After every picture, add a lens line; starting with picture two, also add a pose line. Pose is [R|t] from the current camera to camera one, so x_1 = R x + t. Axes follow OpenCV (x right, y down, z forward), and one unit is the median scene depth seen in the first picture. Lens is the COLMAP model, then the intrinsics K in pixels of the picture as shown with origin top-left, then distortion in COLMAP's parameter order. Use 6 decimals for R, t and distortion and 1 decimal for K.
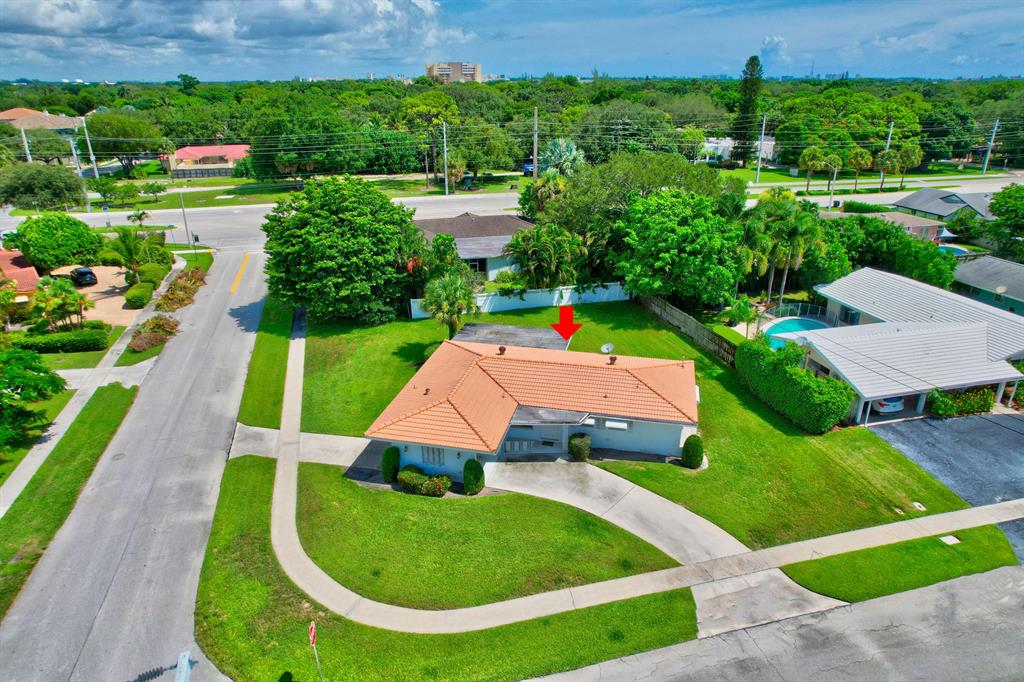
lens RADIAL K [[650.4, 0, 507.1], [0, 650.4, 346.1], [0, 0, 1]] dist [-0.064181, 0.058821]
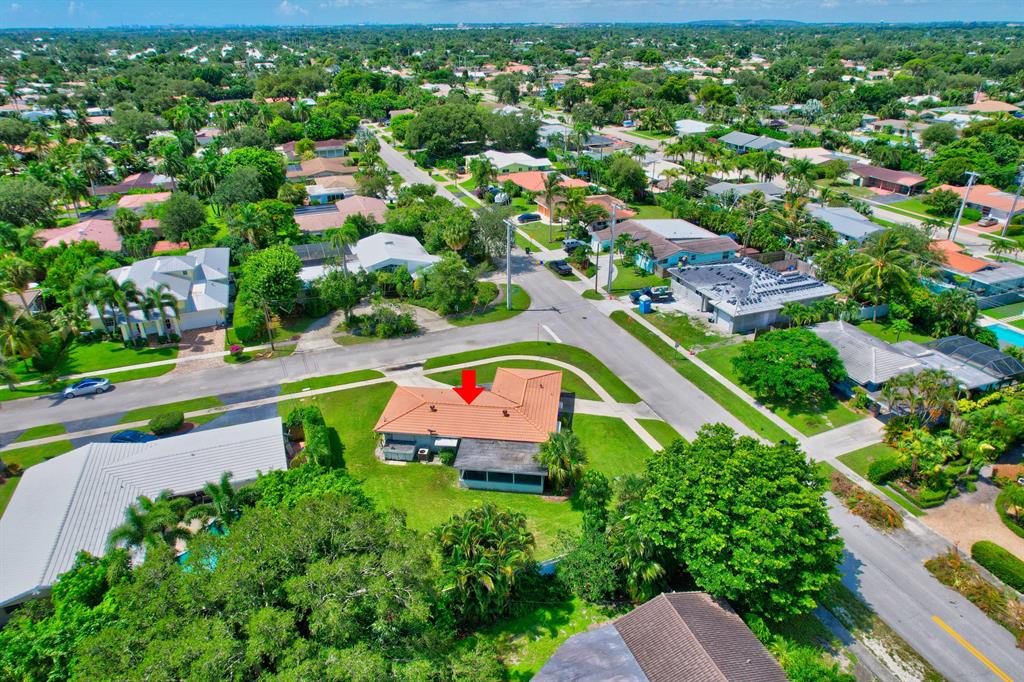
lens RADIAL K [[650.4, 0, 507.1], [0, 650.4, 346.1], [0, 0, 1]] dist [-0.064181, 0.058821]
pose [[-0.994428, 0.059660, -0.086912, 0.122602], [-0.027655, 0.647939, 0.761190, -1.400801], [0.101726, 0.759352, -0.642679, 2.109297]]
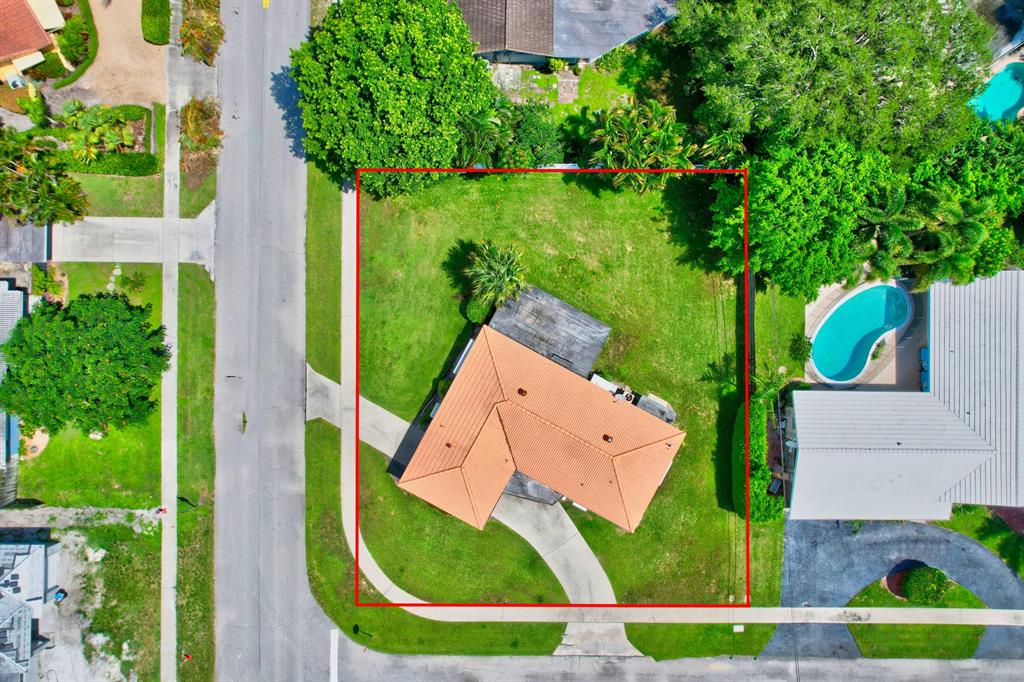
lens RADIAL K [[650.4, 0, 507.1], [0, 650.4, 346.1], [0, 0, 1]] dist [-0.064181, 0.058821]
pose [[0.965435, 0.260625, 0.003121, -0.069690], [-0.106089, 0.381993, 0.918056, -1.208062], [0.238076, -0.886655, 0.396439, 0.712338]]
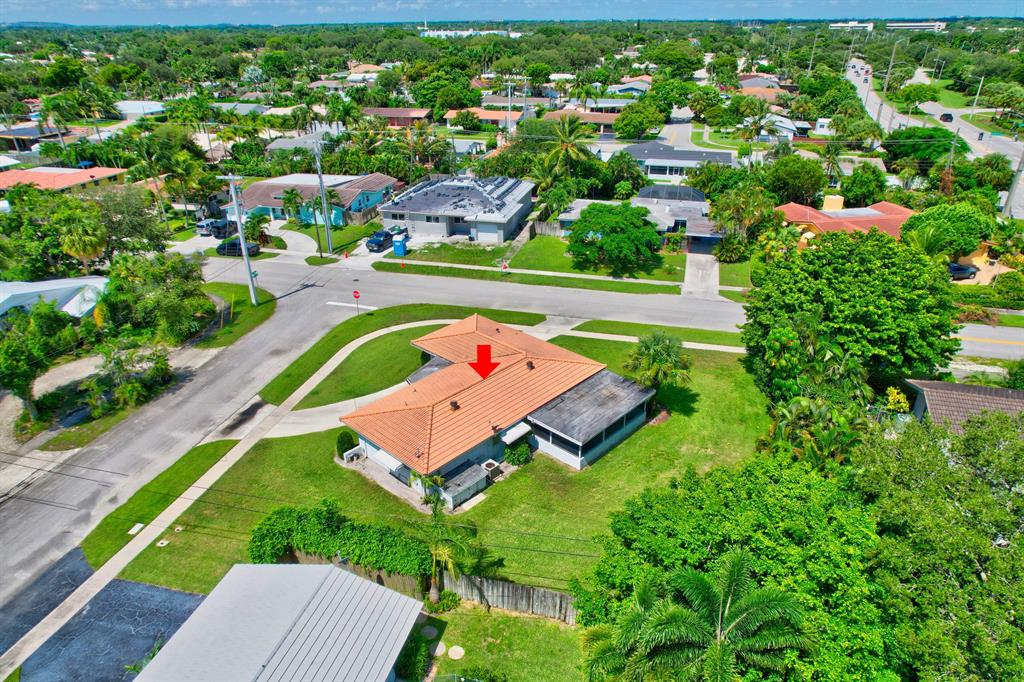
lens RADIAL K [[650.4, 0, 507.1], [0, 650.4, 346.1], [0, 0, 1]] dist [-0.064181, 0.058821]
pose [[-0.503370, 0.402624, -0.764534, 0.940729], [-0.322530, 0.733304, 0.598531, -0.742937], [0.801619, 0.547868, -0.239265, 1.389354]]
